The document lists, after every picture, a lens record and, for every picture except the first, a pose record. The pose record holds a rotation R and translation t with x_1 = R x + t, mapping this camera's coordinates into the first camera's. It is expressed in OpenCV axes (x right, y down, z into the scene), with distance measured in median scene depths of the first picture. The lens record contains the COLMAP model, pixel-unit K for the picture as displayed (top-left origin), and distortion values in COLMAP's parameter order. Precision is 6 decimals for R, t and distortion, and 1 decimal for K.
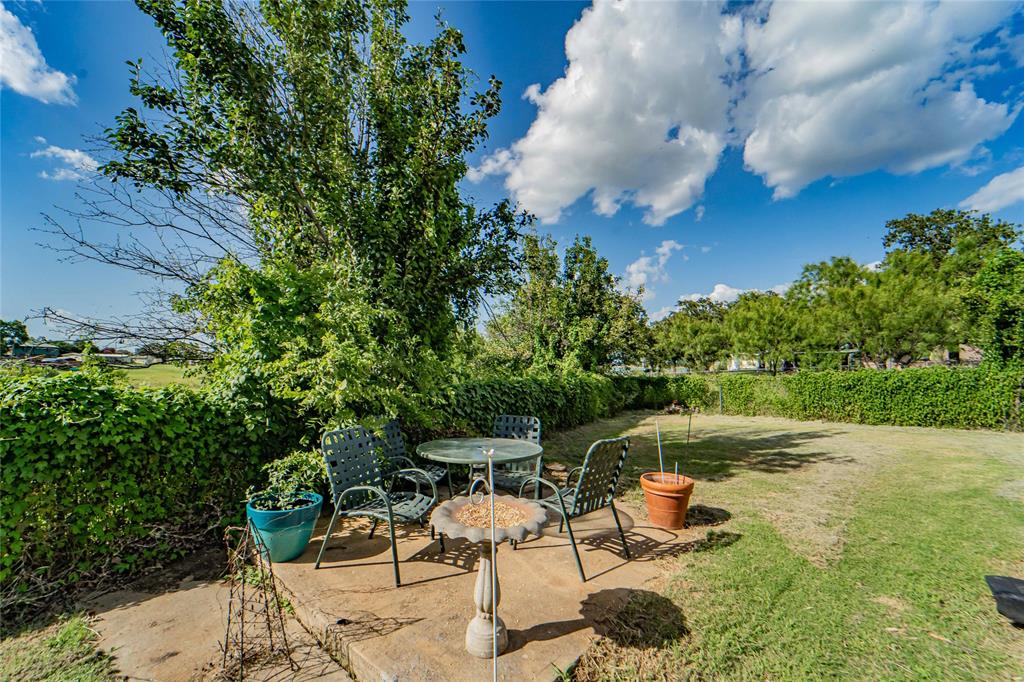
lens RADIAL K [[417.8, 0, 511.2], [0, 417.8, 352.4], [0, 0, 1]] dist [-0.022434, -0.000401]
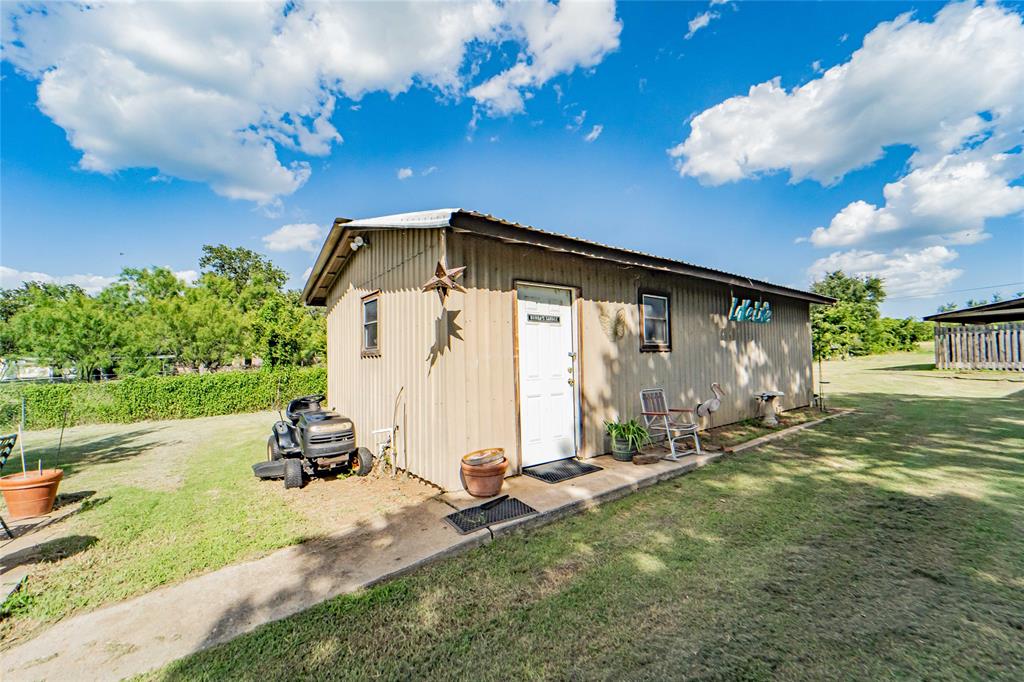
lens RADIAL K [[417.8, 0, 511.2], [0, 417.8, 352.4], [0, 0, 1]] dist [-0.022434, -0.000401]
pose [[0.177175, 0.025142, 0.983858, -0.100112], [-0.011406, 0.999659, -0.023492, -0.003210], [-0.984113, -0.007060, 0.177401, -0.098001]]
